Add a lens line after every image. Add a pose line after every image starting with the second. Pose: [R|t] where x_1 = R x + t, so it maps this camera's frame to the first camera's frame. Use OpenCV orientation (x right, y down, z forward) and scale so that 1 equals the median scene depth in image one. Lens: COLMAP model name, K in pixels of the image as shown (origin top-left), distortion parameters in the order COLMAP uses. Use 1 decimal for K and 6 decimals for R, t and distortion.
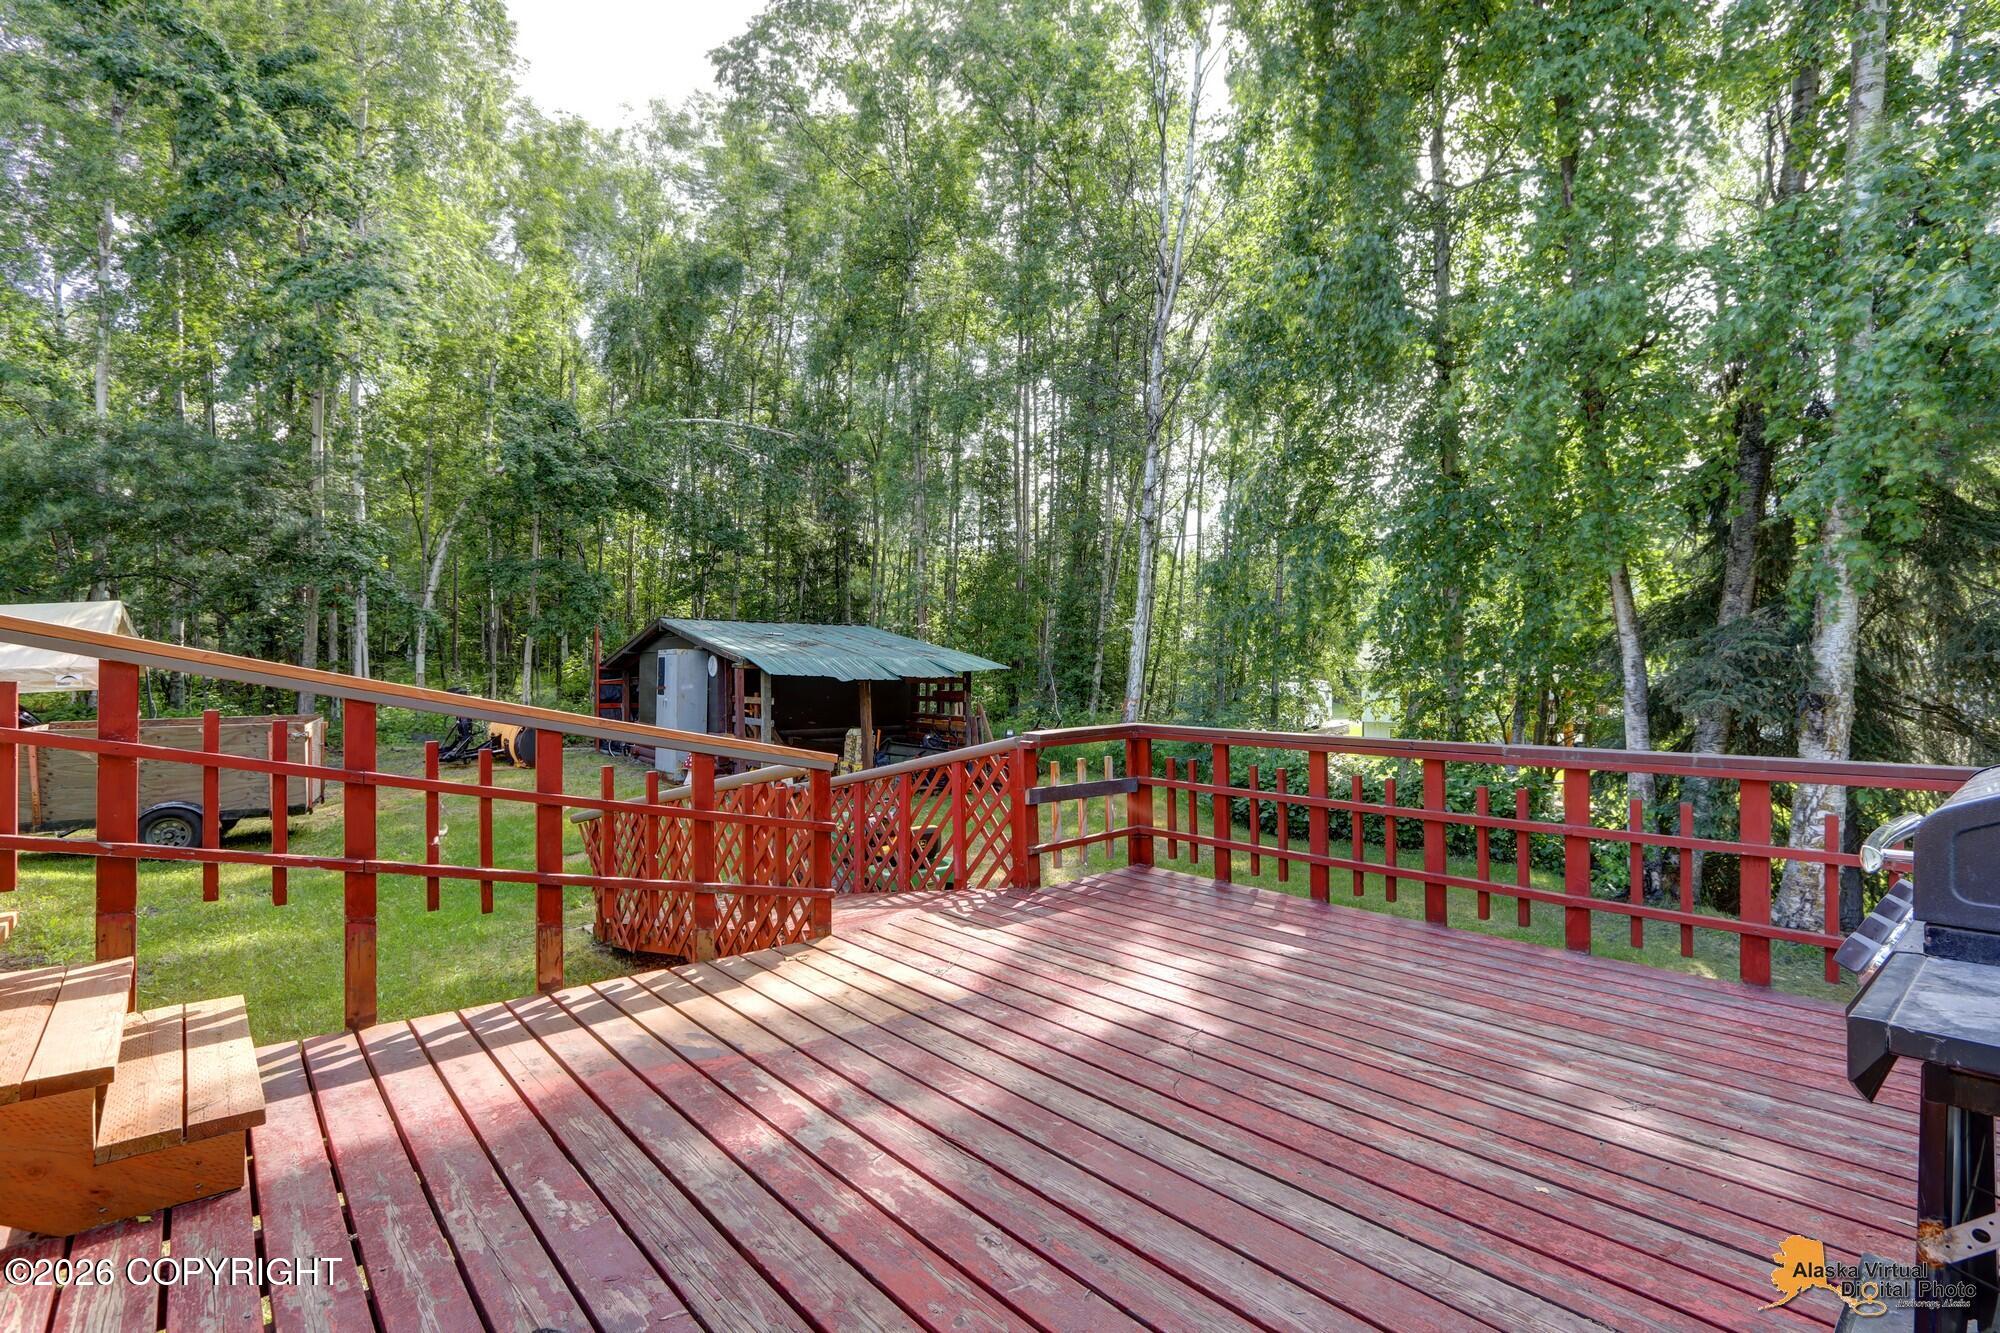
lens RADIAL K [[942.7, 0, 1015.7], [0, 942.7, 664.8], [0, 0, 1]] dist [-0.017125, 0.003057]
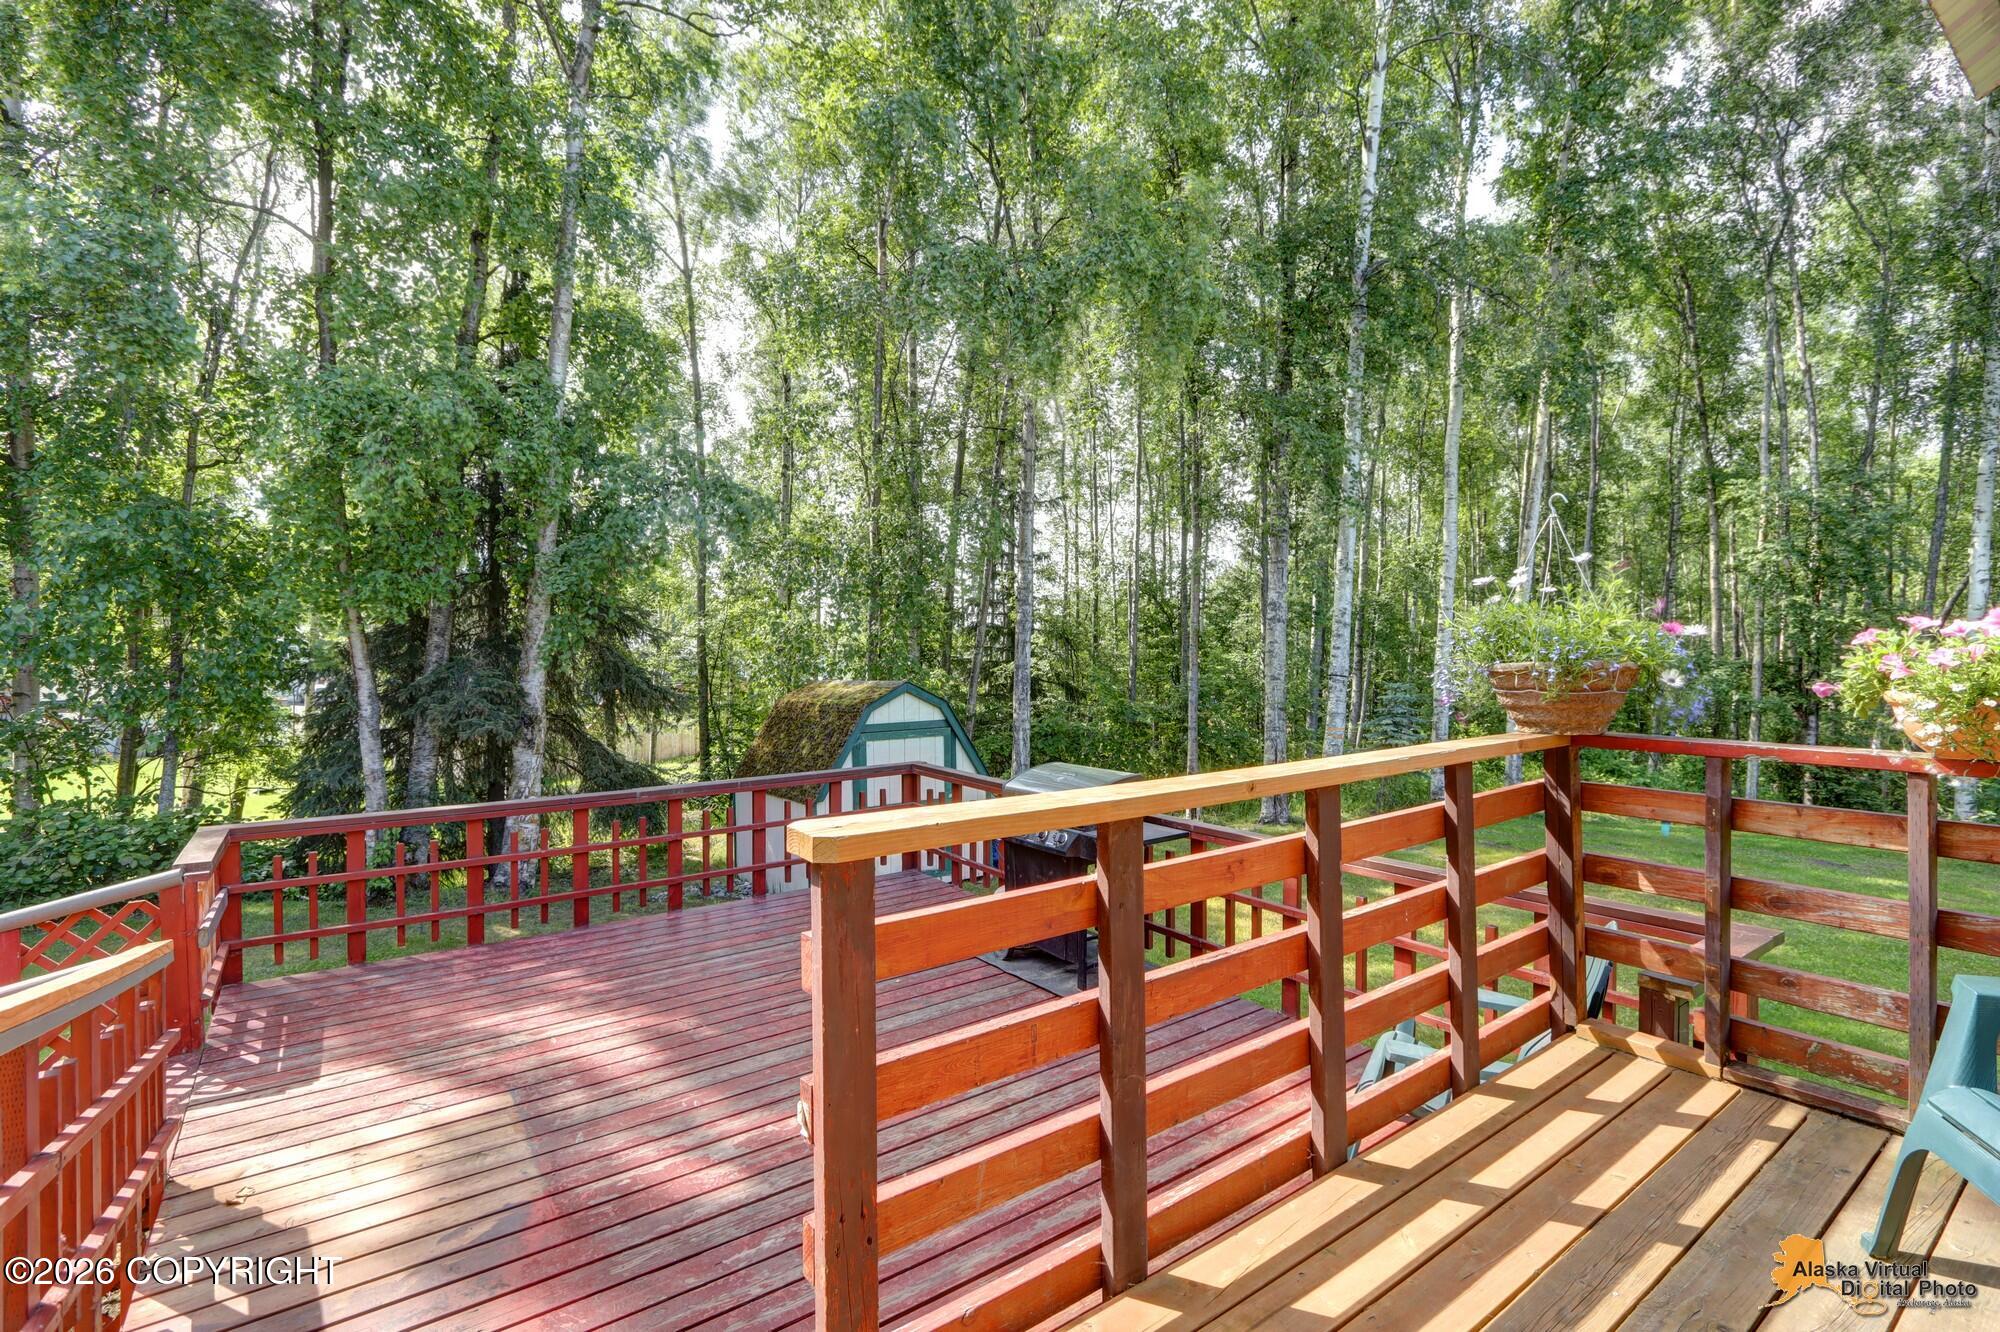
lens RADIAL K [[942.7, 0, 1007.8], [0, 942.7, 649.3], [0, 0, 1]] dist [-0.017125, 0.003057]
pose [[0.089483, -0.011981, 0.995916, -1.072701], [-0.002889, 0.999920, 0.012289, -0.187892], [-0.995984, -0.003977, 0.089441, 0.307756]]
